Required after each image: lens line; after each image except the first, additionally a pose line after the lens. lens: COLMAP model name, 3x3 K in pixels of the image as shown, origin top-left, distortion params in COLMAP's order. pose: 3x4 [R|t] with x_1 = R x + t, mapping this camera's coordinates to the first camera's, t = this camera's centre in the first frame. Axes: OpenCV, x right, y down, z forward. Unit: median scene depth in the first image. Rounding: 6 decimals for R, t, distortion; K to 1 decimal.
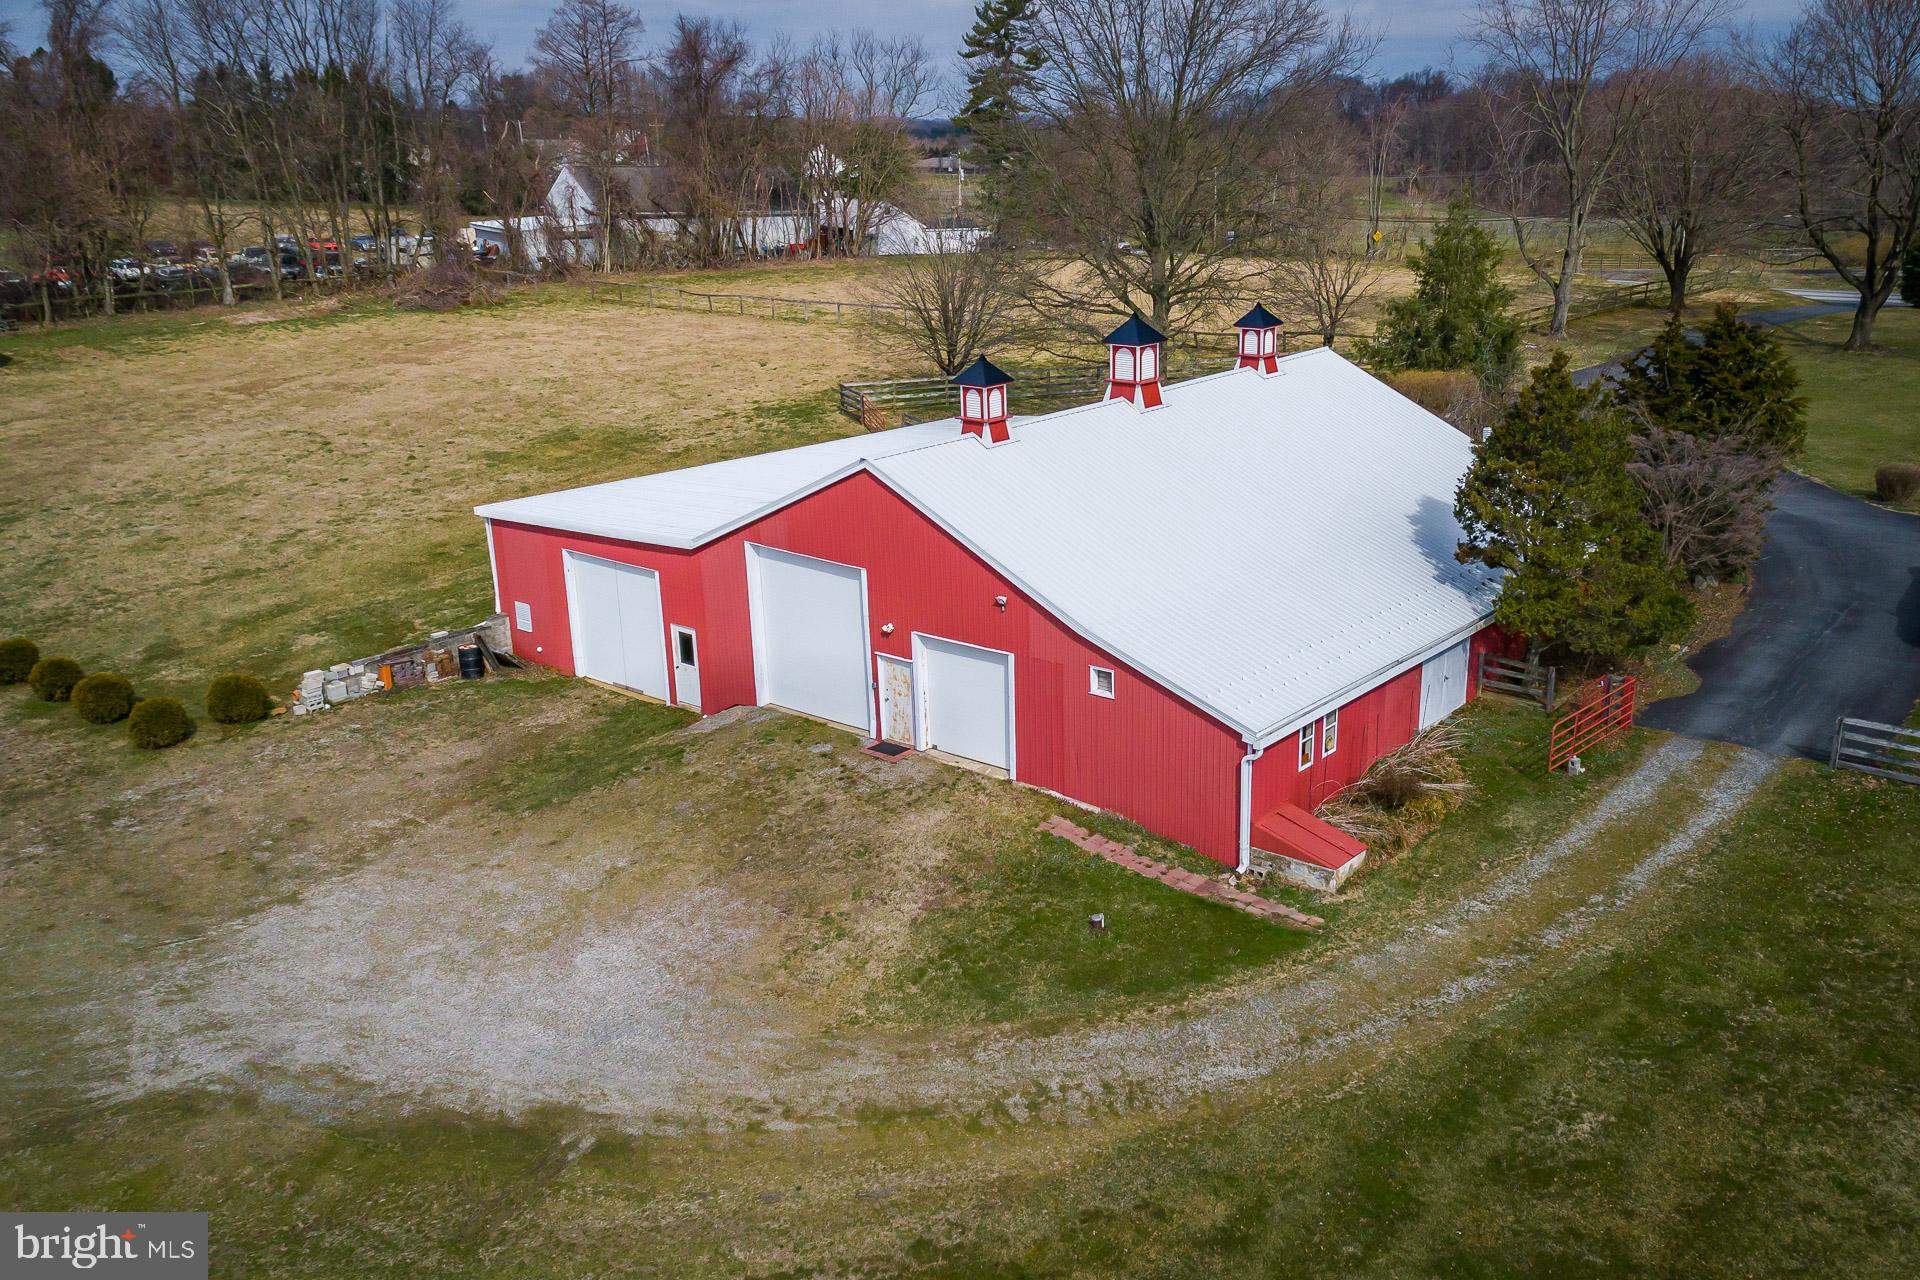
lens RADIAL K [[1625.5, 0, 1080.4], [0, 1625.5, 707.0], [0, 0, 1]] dist [0.171757, -0.148553]
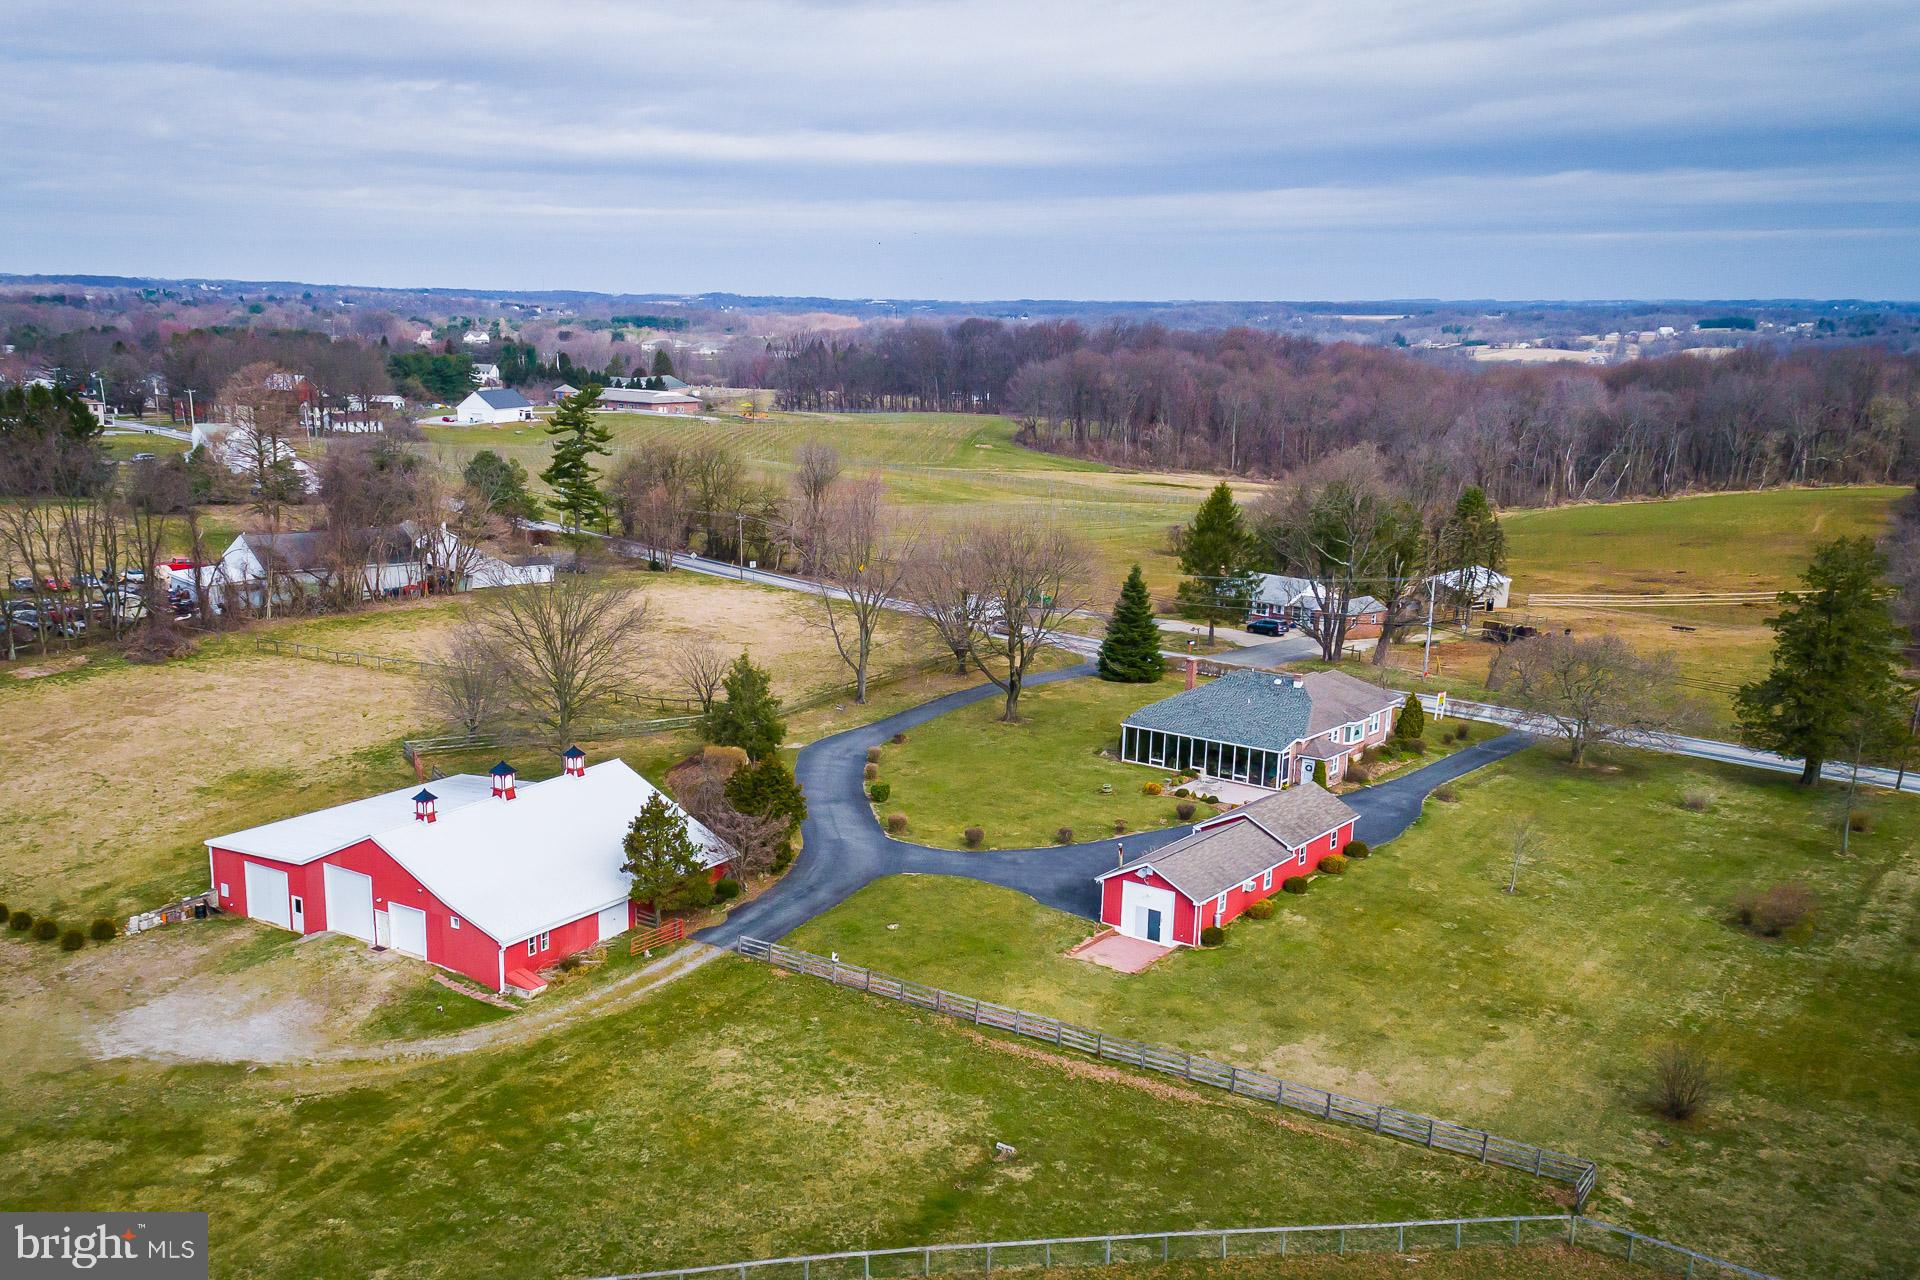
lens RADIAL K [[1789.9, 0, 849.8], [0, 1789.9, 773.8], [0, 0, 1]] dist [0.197110, -0.213333]
pose [[0.999263, 0.006447, 0.037853, 0.433963], [-0.003421, 0.996833, -0.079455, -0.019772], [-0.038245, 0.079267, 0.996120, -1.584157]]
